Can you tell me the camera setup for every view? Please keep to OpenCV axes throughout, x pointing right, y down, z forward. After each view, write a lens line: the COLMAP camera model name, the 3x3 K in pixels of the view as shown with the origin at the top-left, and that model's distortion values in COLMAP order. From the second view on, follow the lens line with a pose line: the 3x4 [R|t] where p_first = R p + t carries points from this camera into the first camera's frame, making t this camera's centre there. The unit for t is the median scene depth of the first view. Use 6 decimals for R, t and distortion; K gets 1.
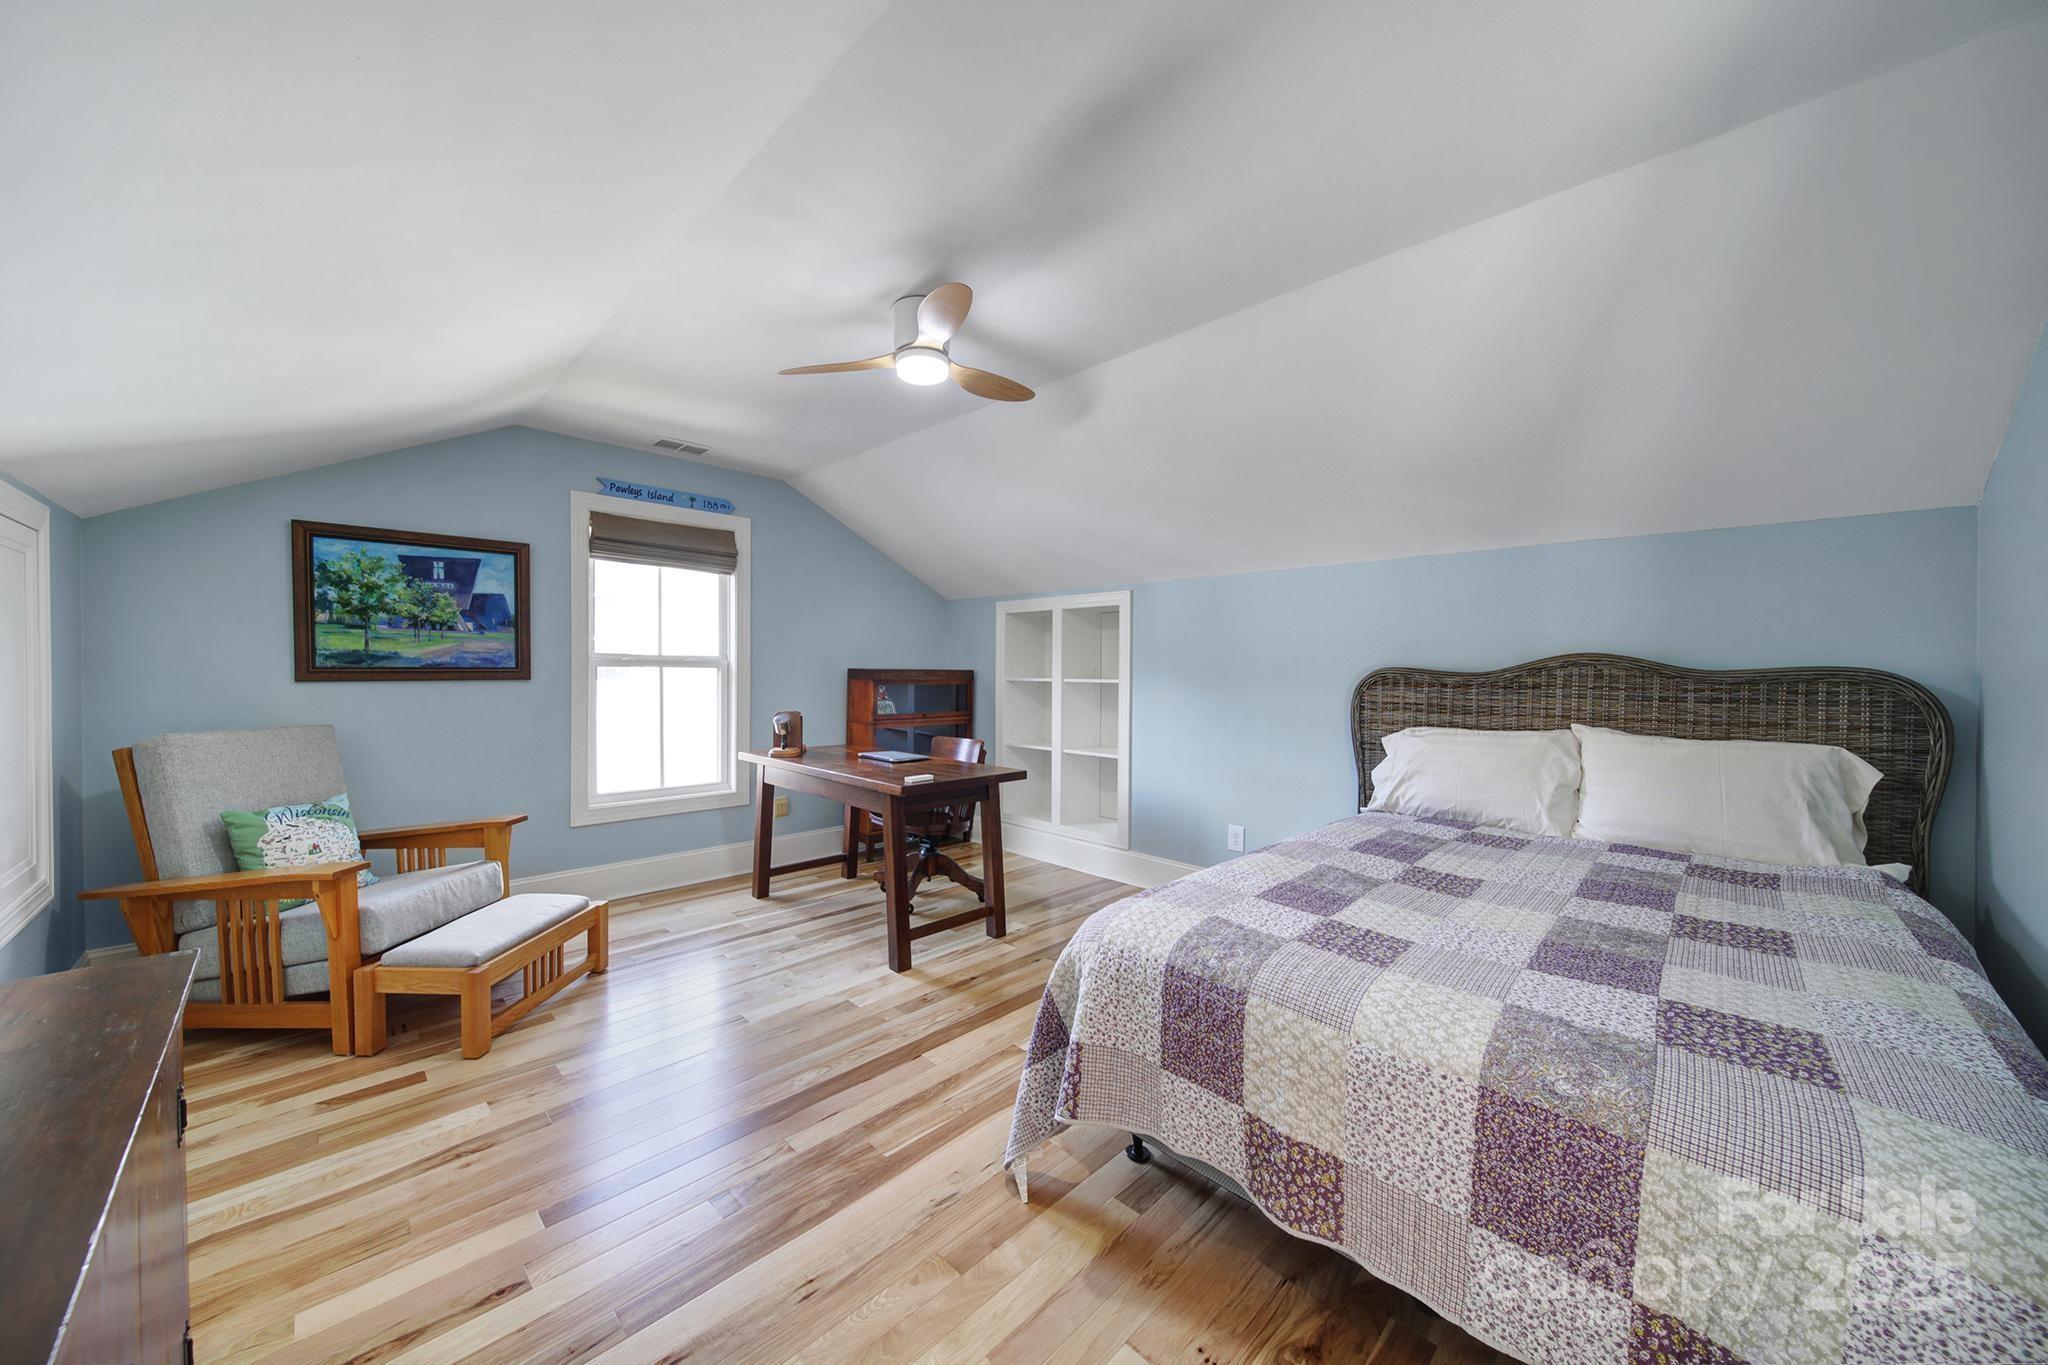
lens RADIAL K [[716.6, 0, 1022.2], [0, 716.6, 670.0], [0, 0, 1]] dist [-0.002169, -0.000200]
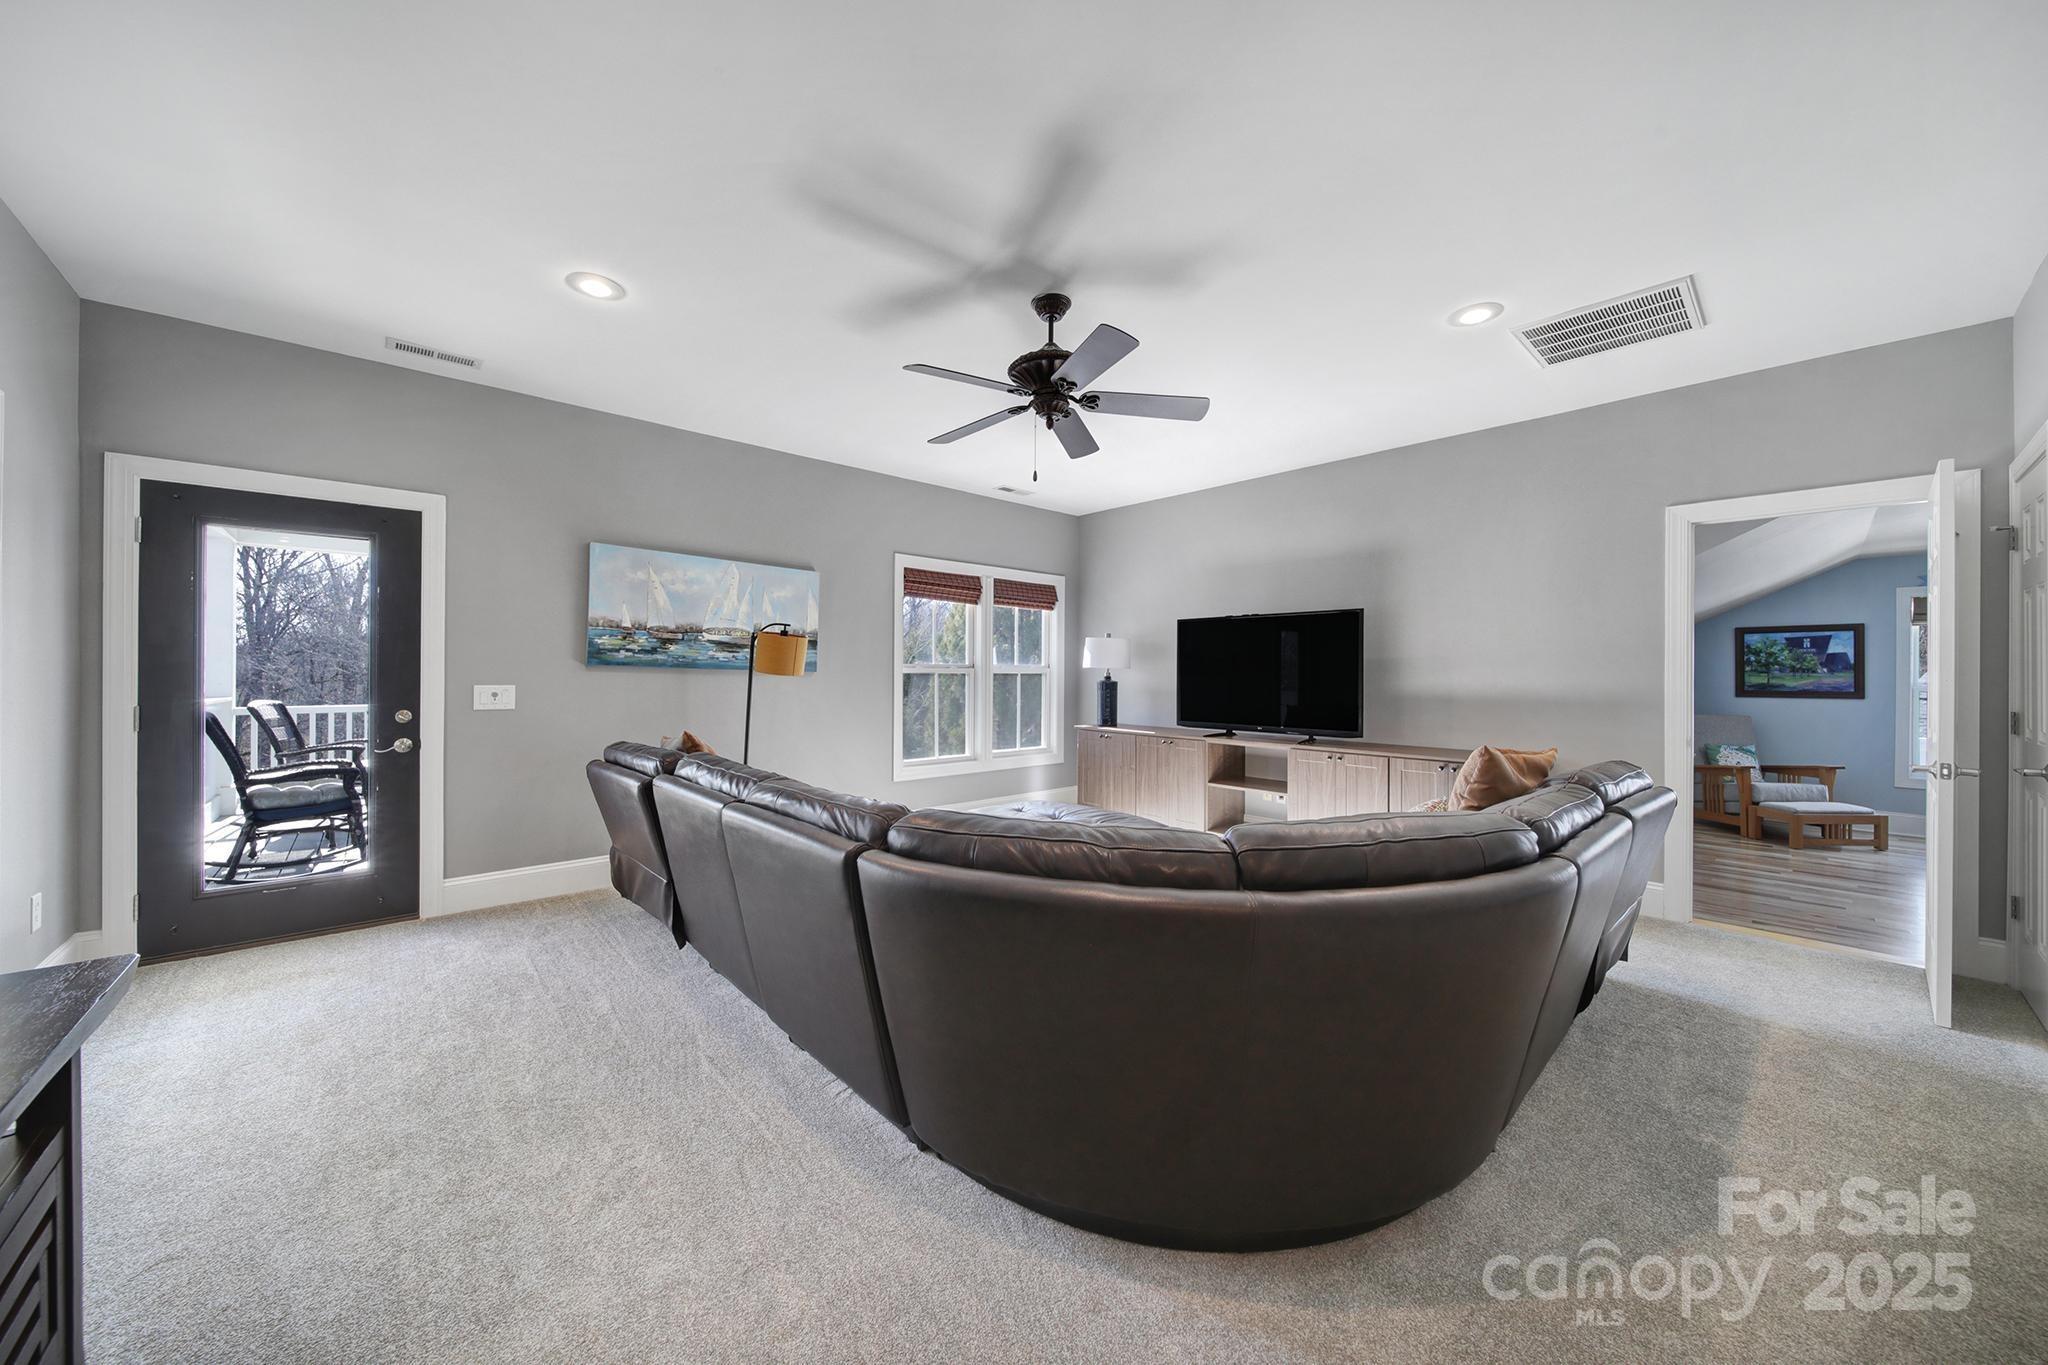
lens RADIAL K [[716.6, 0, 1022.5], [0, 716.6, 679.7], [0, 0, 1]] dist [-0.002169, -0.000200]
pose [[-0.055762, -0.006627, -0.998422, 1.385587], [-0.015590, 0.999862, -0.005766, 0.009914], [0.998322, 0.015243, -0.055857, -1.148392]]
